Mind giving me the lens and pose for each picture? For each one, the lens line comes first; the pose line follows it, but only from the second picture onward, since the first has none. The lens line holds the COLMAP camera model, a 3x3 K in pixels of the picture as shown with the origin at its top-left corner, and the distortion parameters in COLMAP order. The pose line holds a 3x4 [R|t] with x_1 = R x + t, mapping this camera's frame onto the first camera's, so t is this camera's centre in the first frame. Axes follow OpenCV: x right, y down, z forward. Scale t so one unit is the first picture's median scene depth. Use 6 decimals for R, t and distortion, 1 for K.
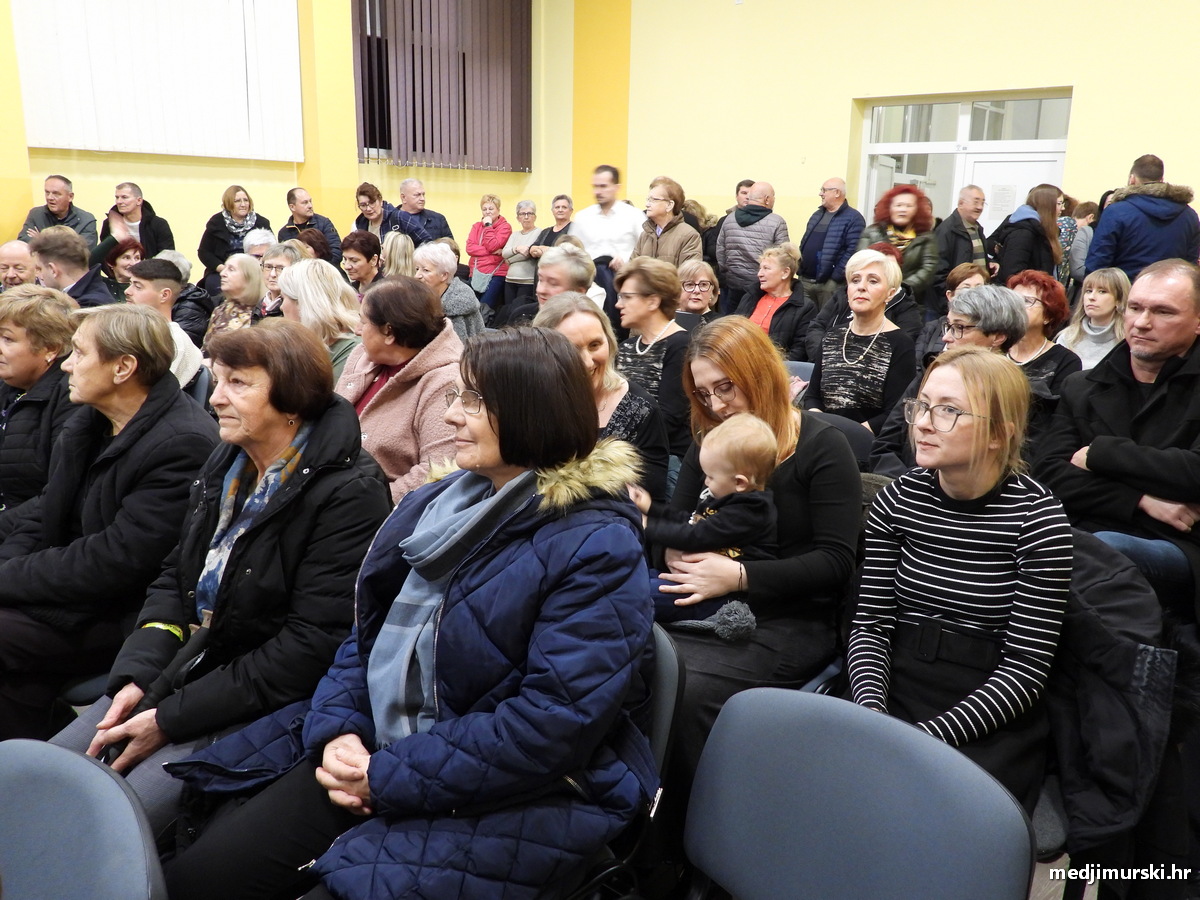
lens RADIAL K [[995.7, 0, 612.1], [0, 995.7, 457.2], [0, 0, 1]] dist [-0.009063, -0.021698]
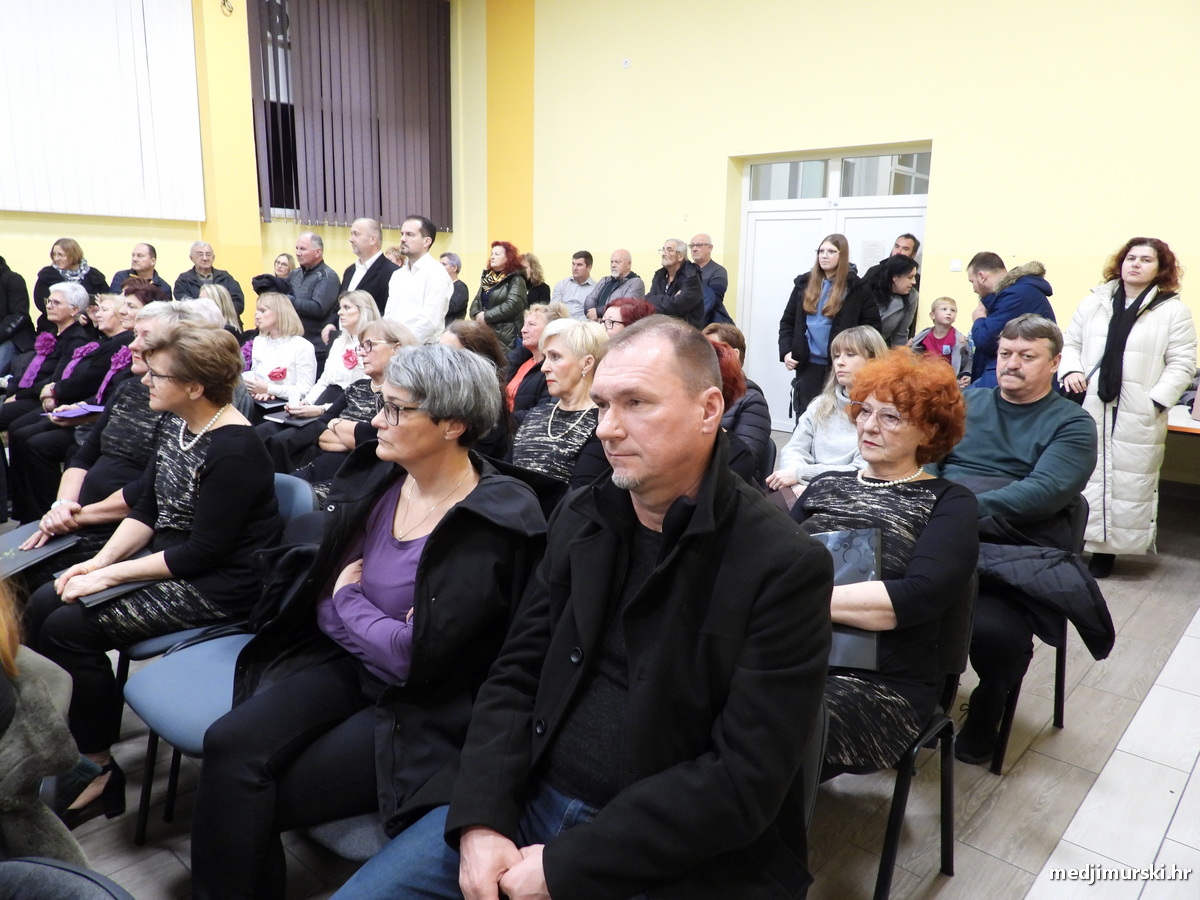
lens RADIAL K [[860.7, 0, 619.3], [0, 860.7, 461.4], [0, 0, 1]] dist [-0.039092, 0.018200]
pose [[0.998921, 0.012891, -0.044624, 0.166943], [-0.014118, 0.999528, -0.027298, -0.025947], [0.044251, 0.027898, 0.998631, 0.130810]]
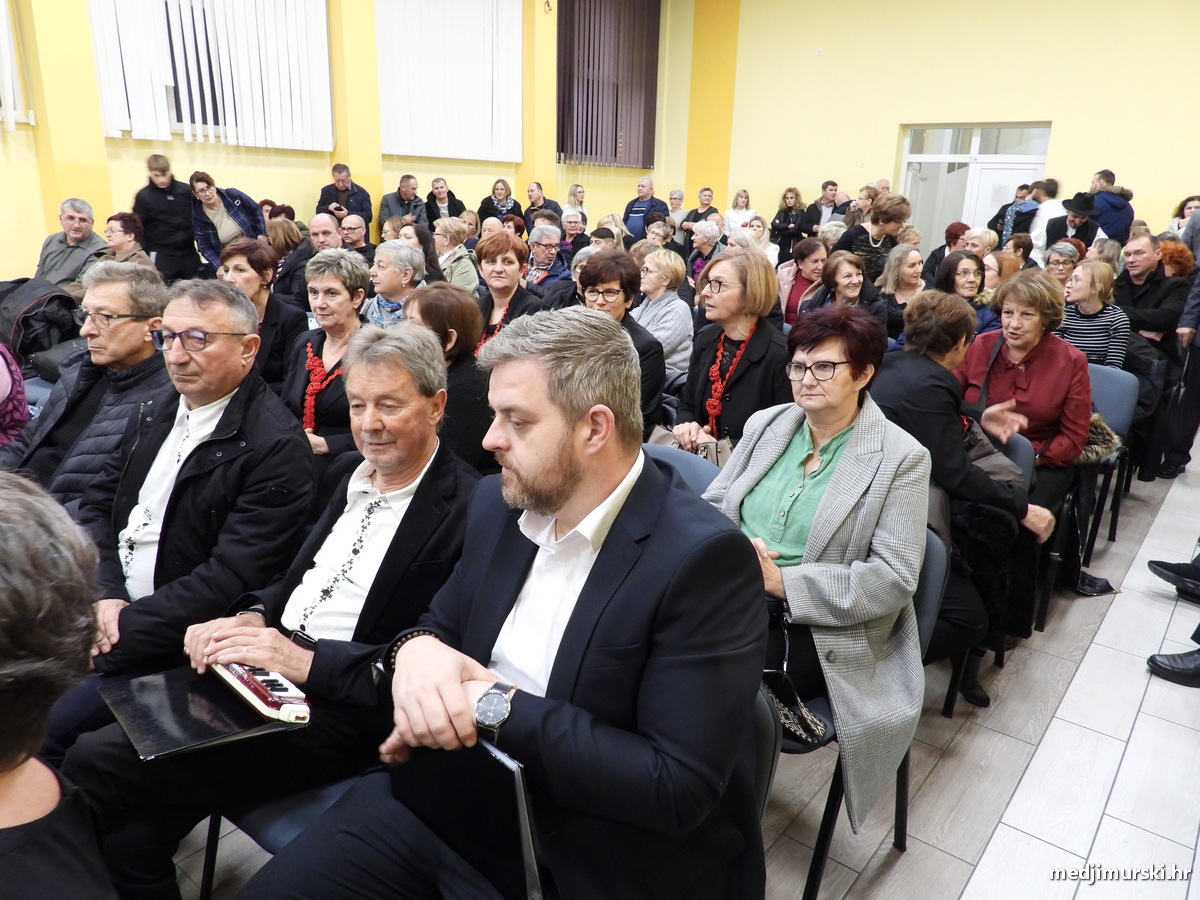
lens RADIAL K [[860.7, 0, 597.1], [0, 860.7, 458.9], [0, 0, 1]] dist [-0.039092, 0.018200]
pose [[0.999944, 0.004751, 0.009441, -0.207319], [-0.005282, 0.998355, 0.057092, 0.063073], [-0.009155, -0.057139, 0.998324, -0.275805]]
